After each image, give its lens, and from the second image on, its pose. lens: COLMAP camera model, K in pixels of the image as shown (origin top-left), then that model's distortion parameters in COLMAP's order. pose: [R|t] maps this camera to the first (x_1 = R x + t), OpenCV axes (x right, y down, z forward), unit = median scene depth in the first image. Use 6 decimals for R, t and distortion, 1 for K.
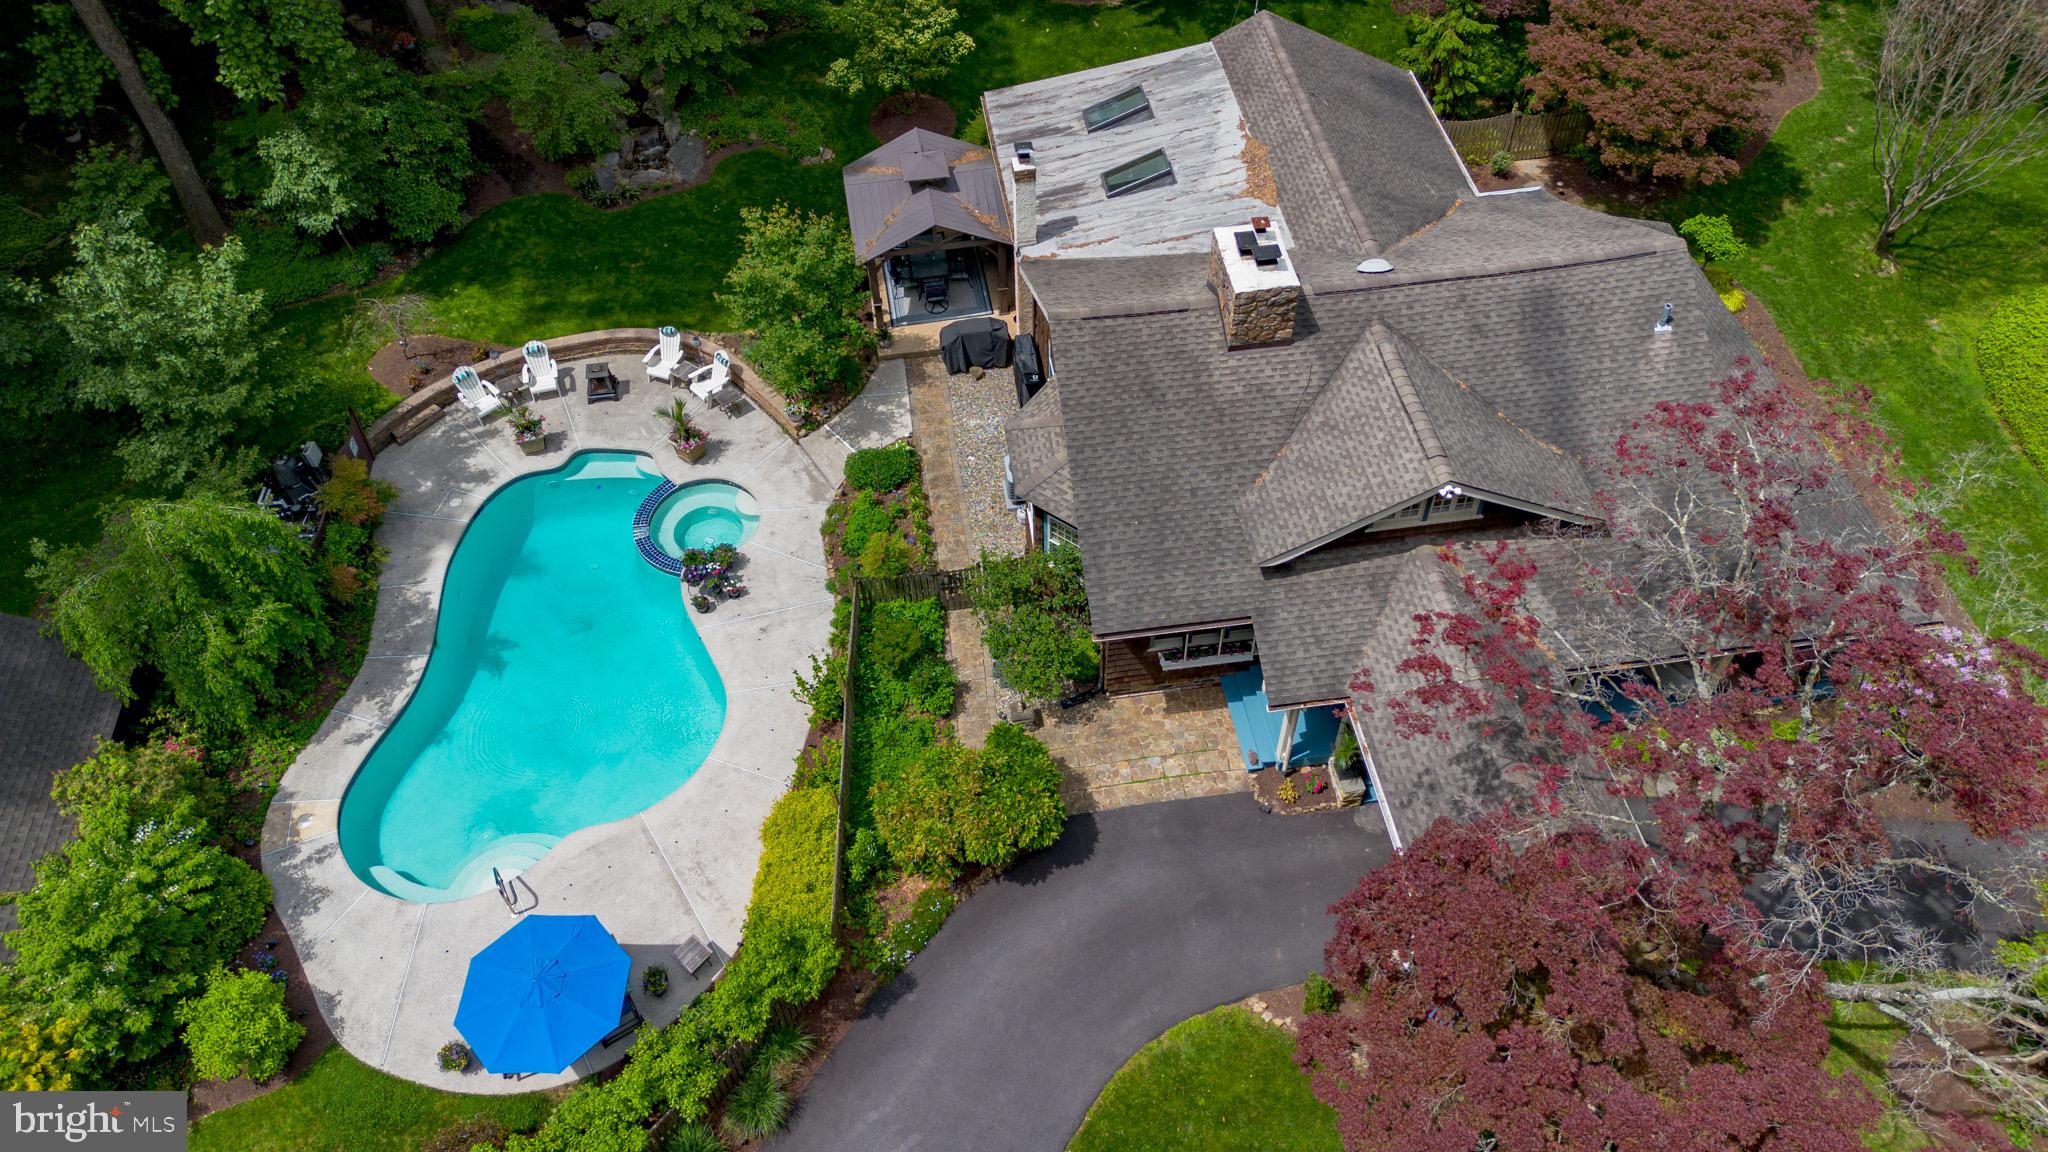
lens RADIAL K [[1446.8, 0, 1024.0], [0, 1446.8, 576.0], [0, 0, 1]] dist [0.079776, -0.094543]
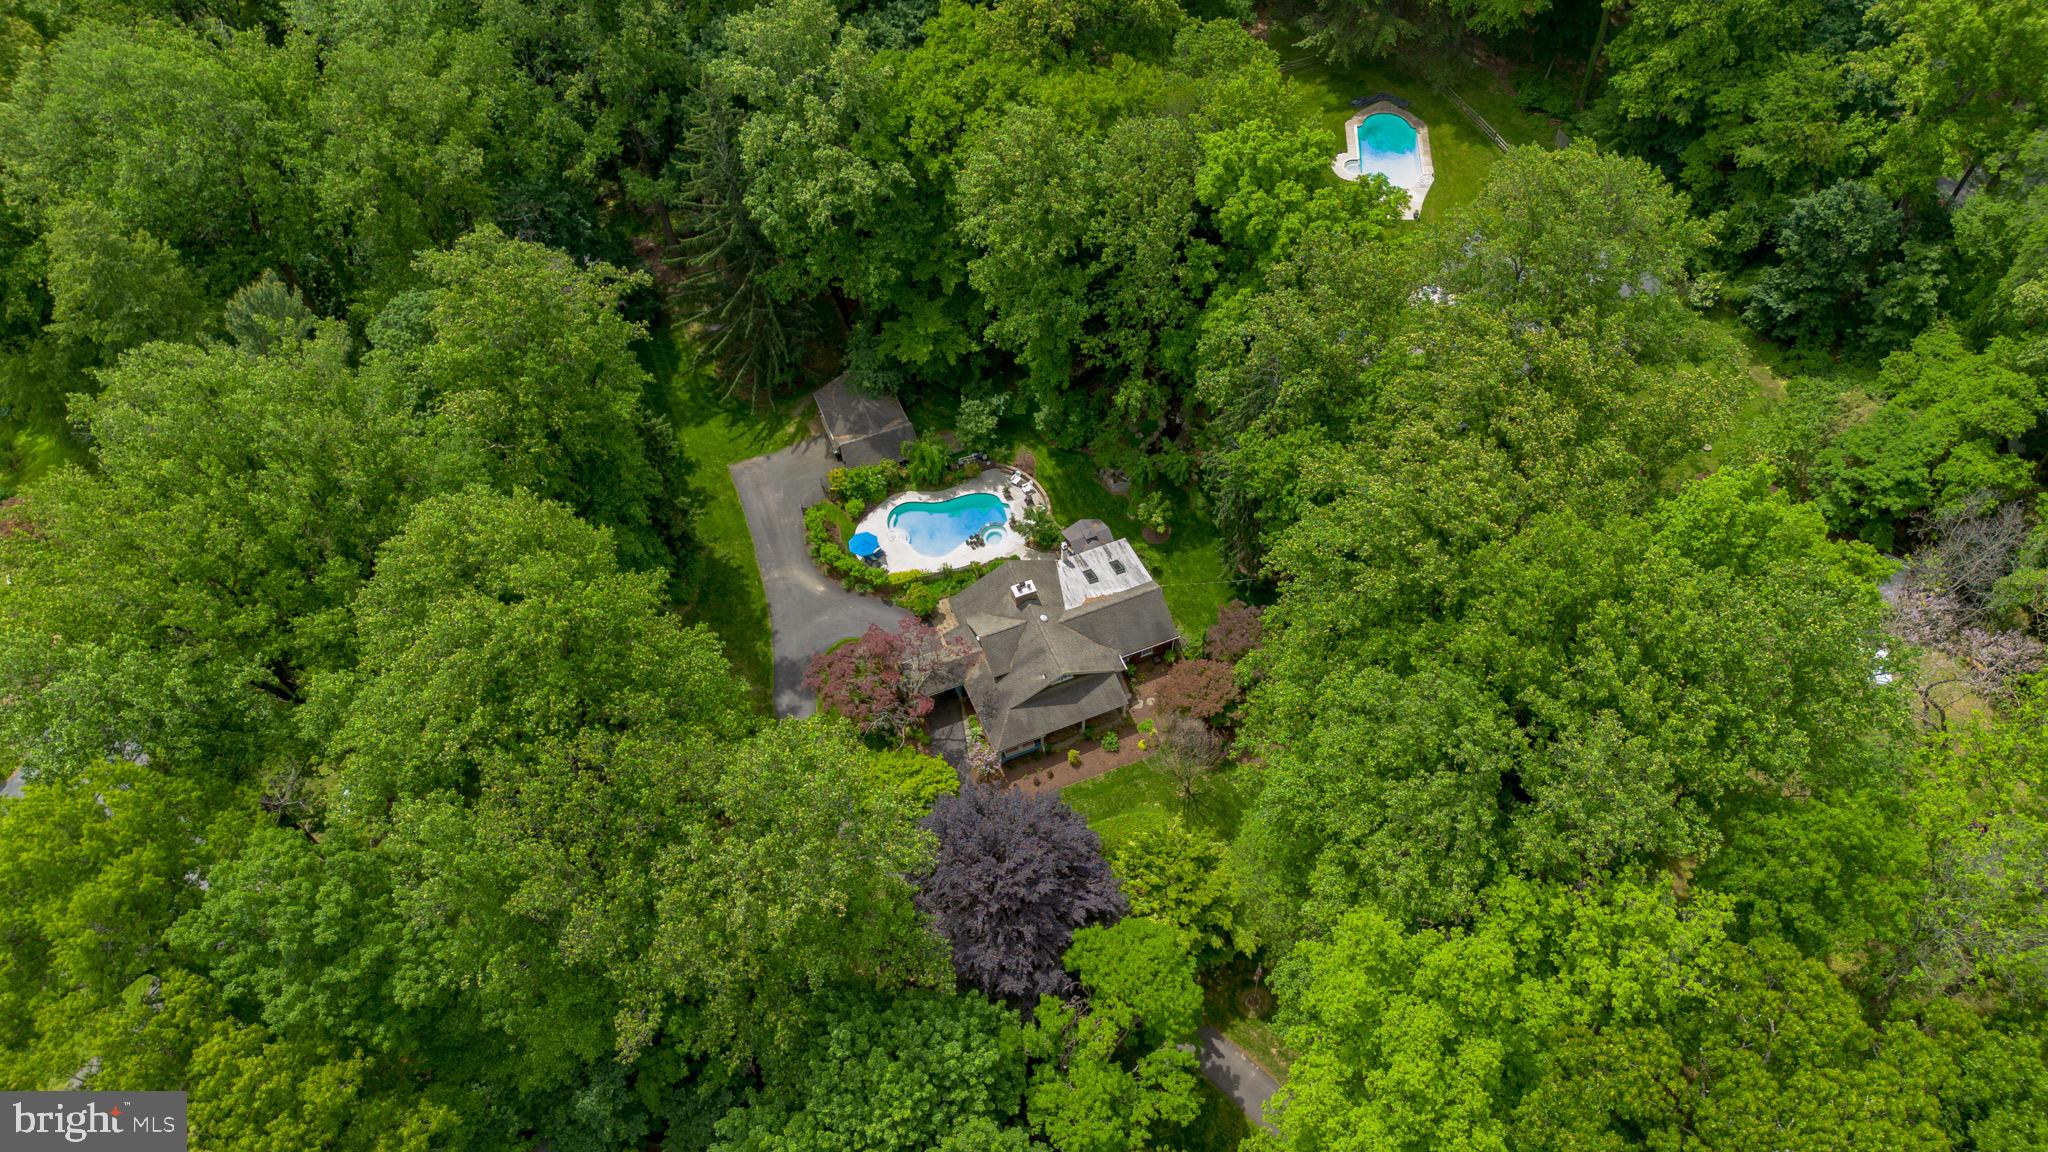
lens RADIAL K [[1446.8, 0, 1024.0], [0, 1446.8, 576.0], [0, 0, 1]] dist [0.079776, -0.094543]
pose [[0.246912, 0.790570, -0.560387, 2.161886], [-0.746586, 0.523864, 0.410092, -1.701018], [0.617773, 0.317120, 0.719577, -1.839494]]
